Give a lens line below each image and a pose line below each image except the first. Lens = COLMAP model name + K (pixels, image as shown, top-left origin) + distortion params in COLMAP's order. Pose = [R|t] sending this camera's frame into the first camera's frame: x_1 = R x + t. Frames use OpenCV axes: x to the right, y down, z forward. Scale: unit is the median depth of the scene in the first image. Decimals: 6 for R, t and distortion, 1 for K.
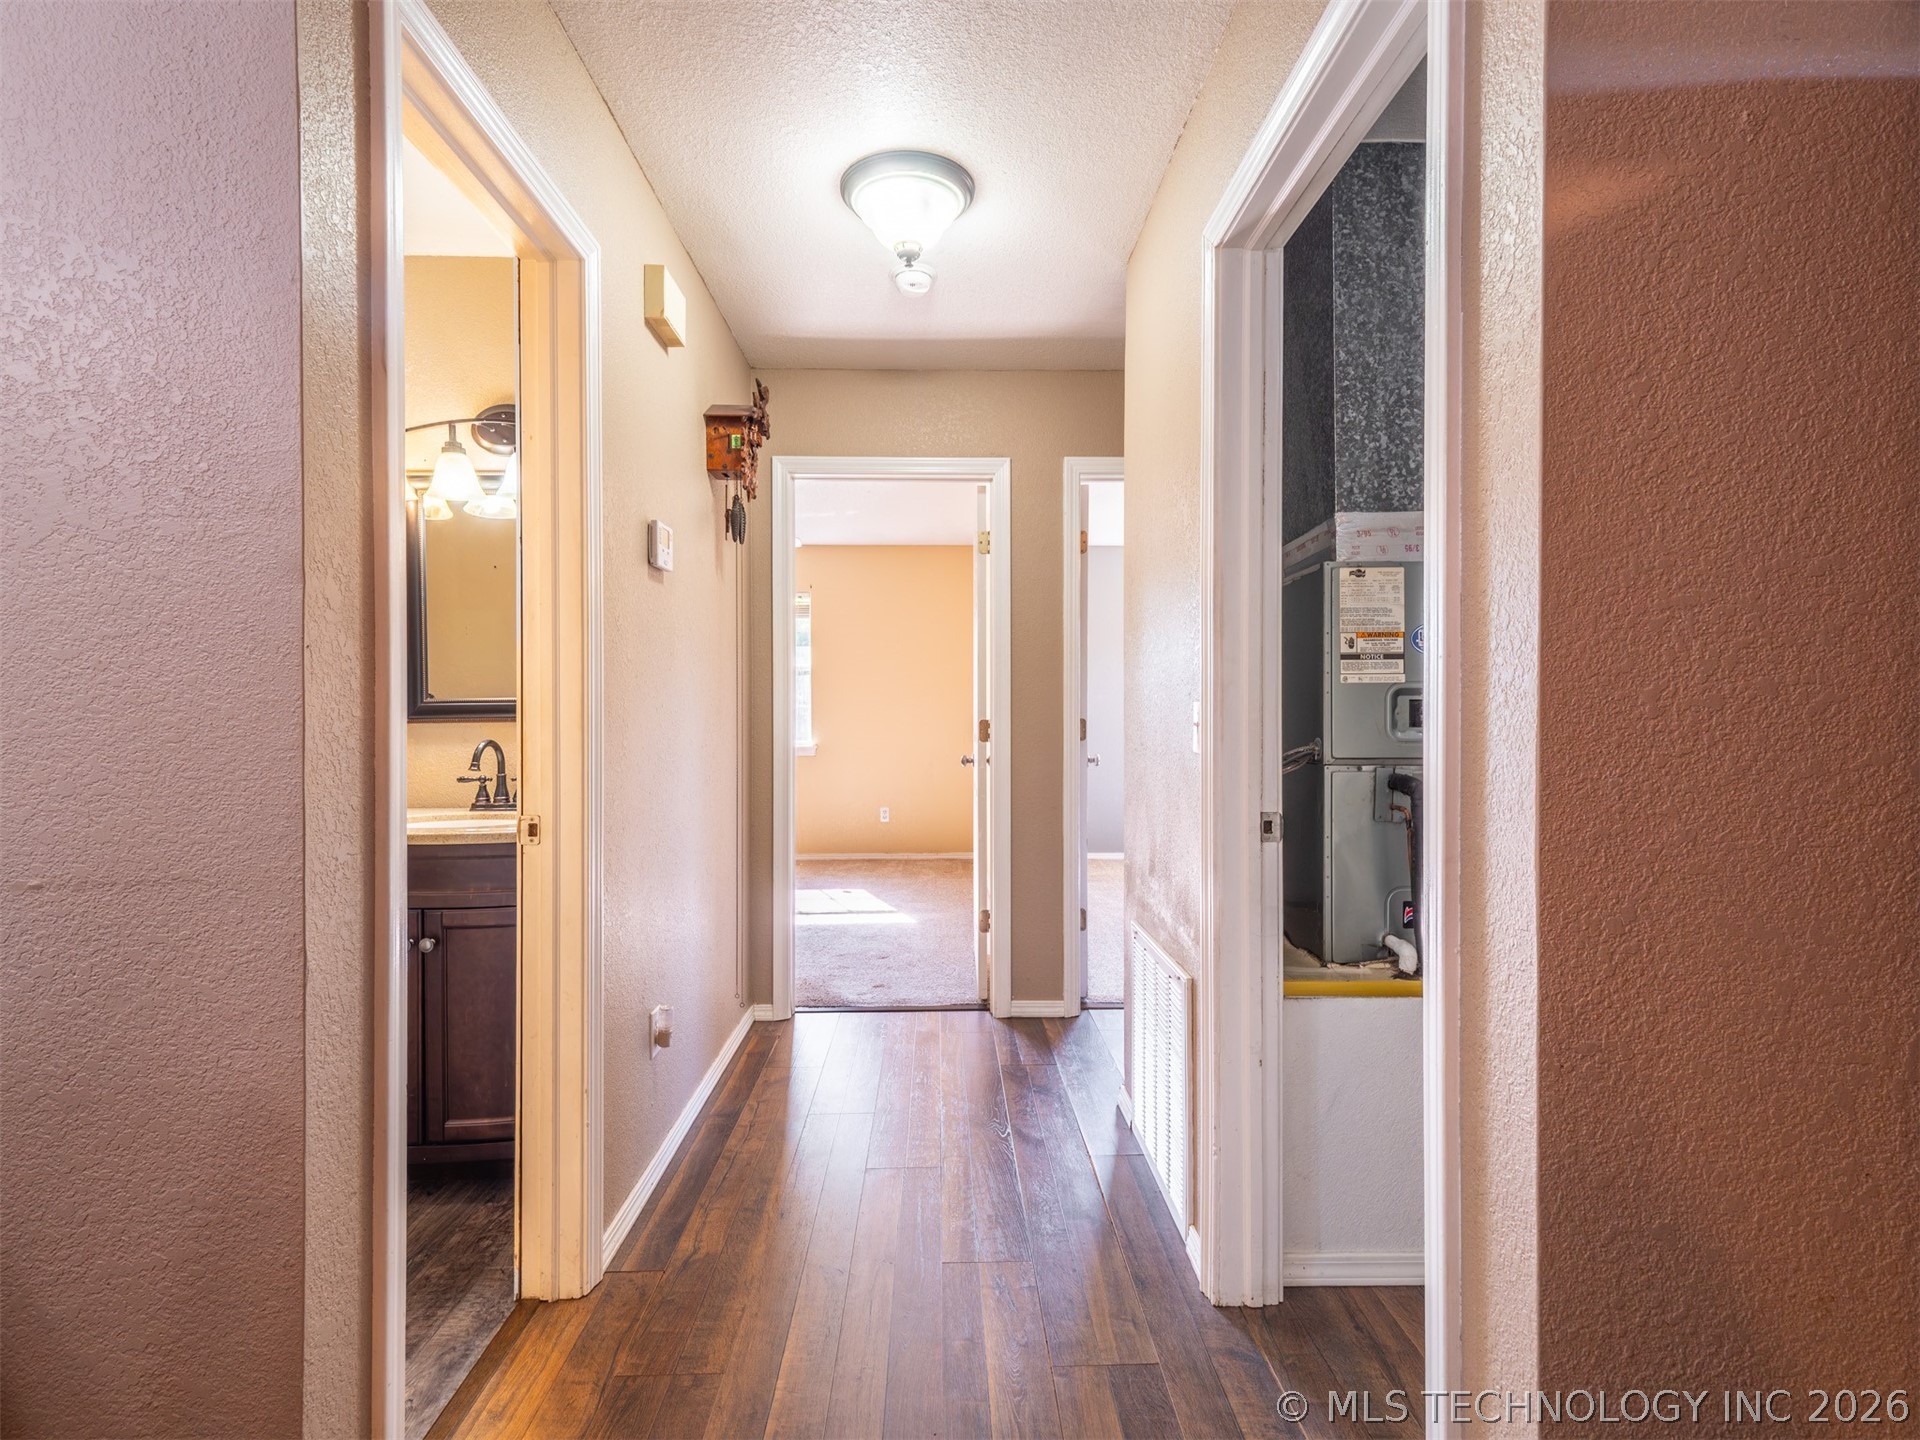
lens RADIAL K [[940.4, 0, 963.1], [0, 940.4, 725.4], [0, 0, 1]] dist [-0.004501, -0.007539]
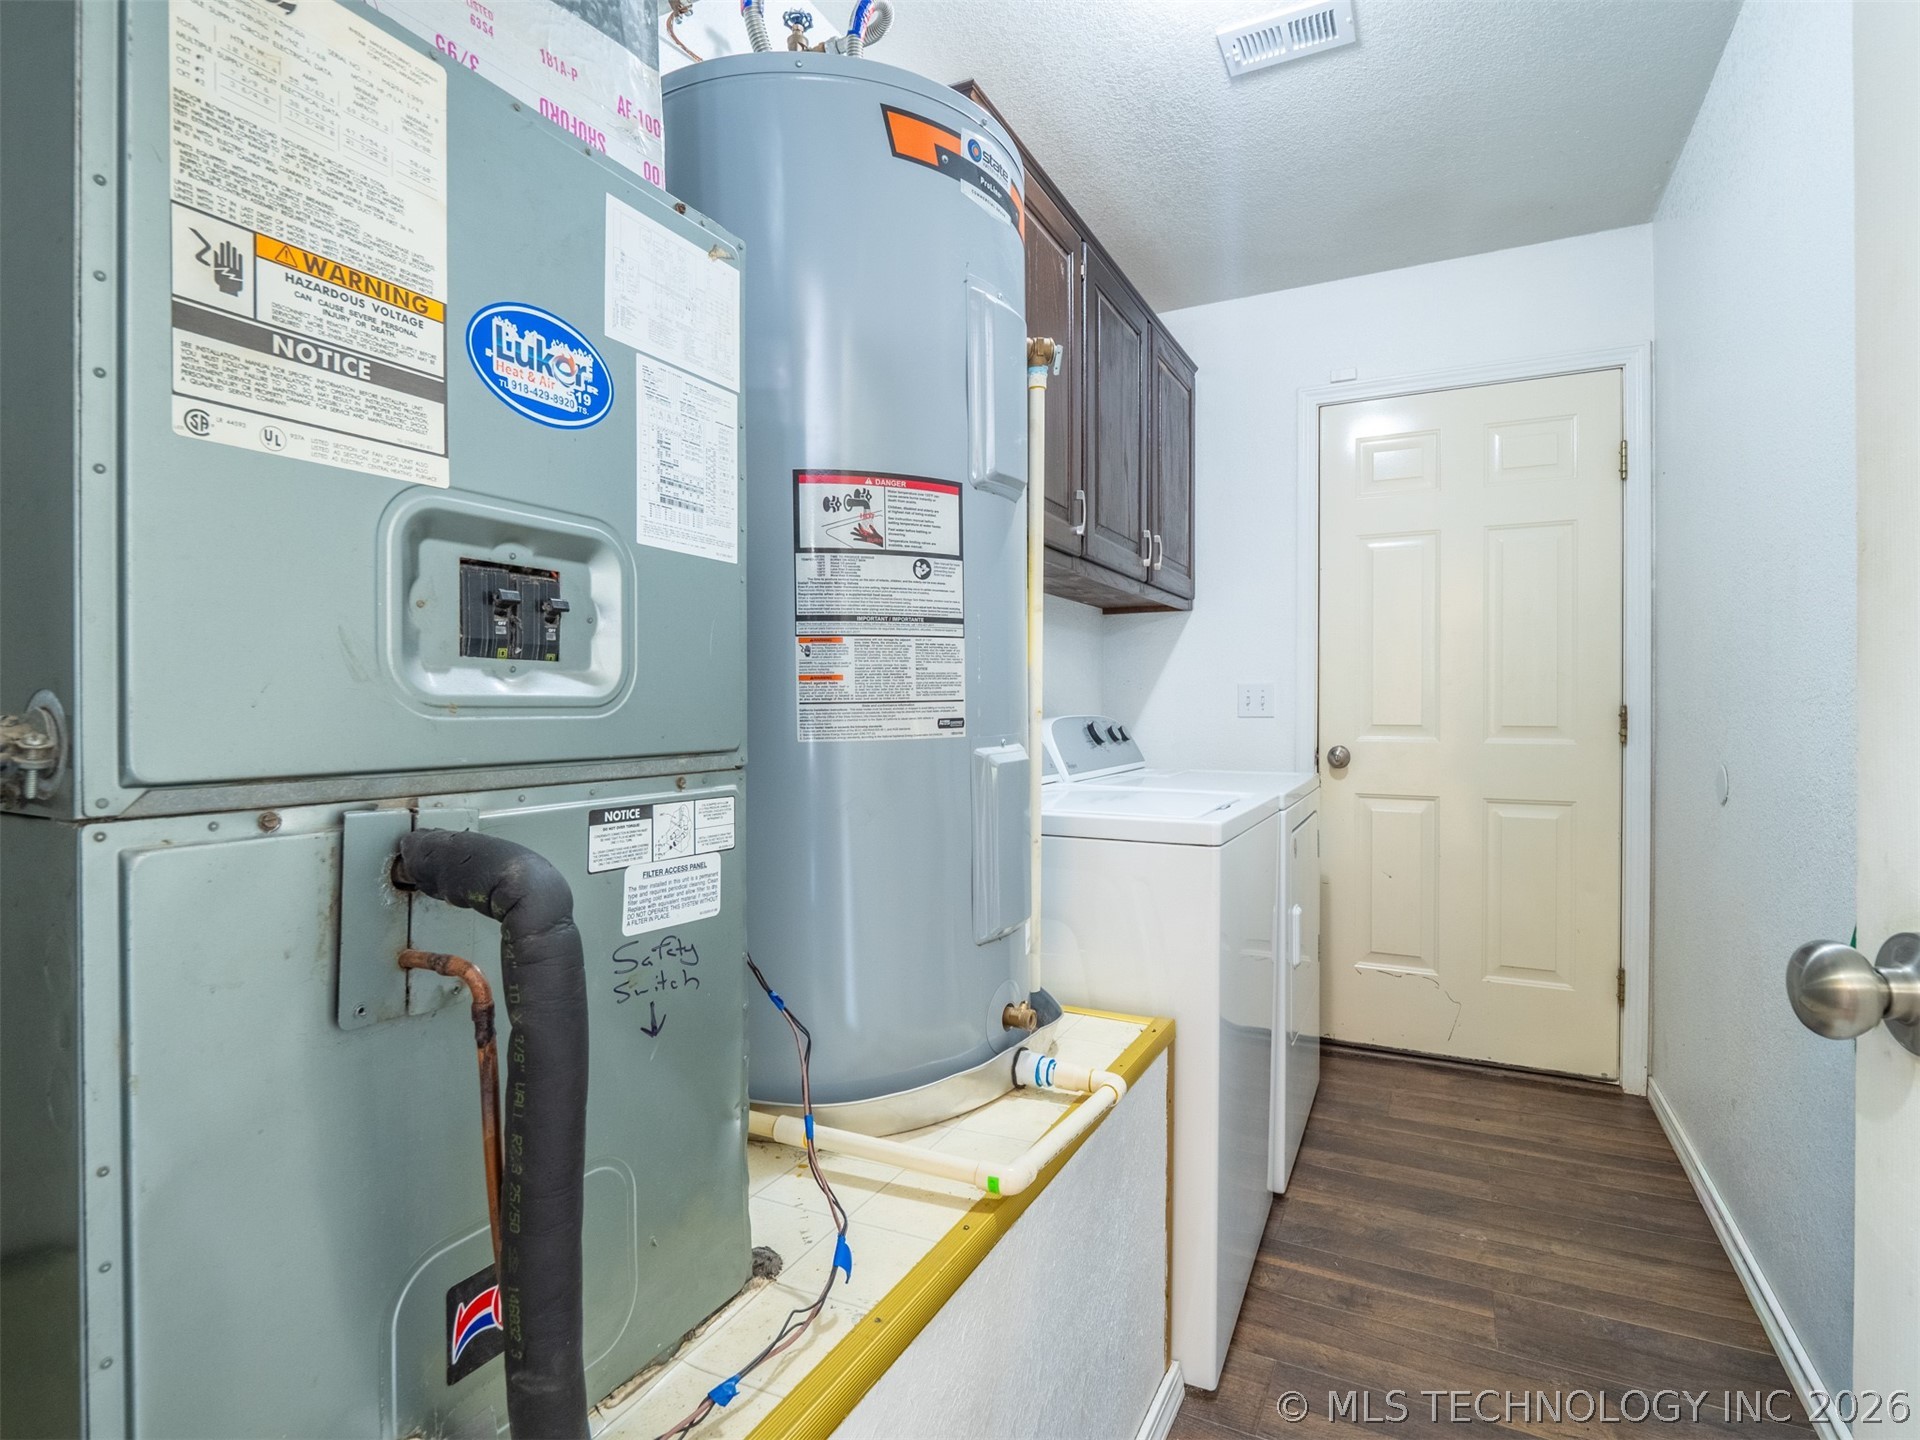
lens RADIAL K [[993.7, 0, 963.0], [0, 993.7, 714.8], [0, 0, 1]] dist [-0.014671, -0.000070]
pose [[0.485155, -0.005971, 0.874408, 0.292068], [0.001949, 0.999982, 0.005747, 0.018264], [-0.874426, -0.001084, 0.485158, 0.731335]]
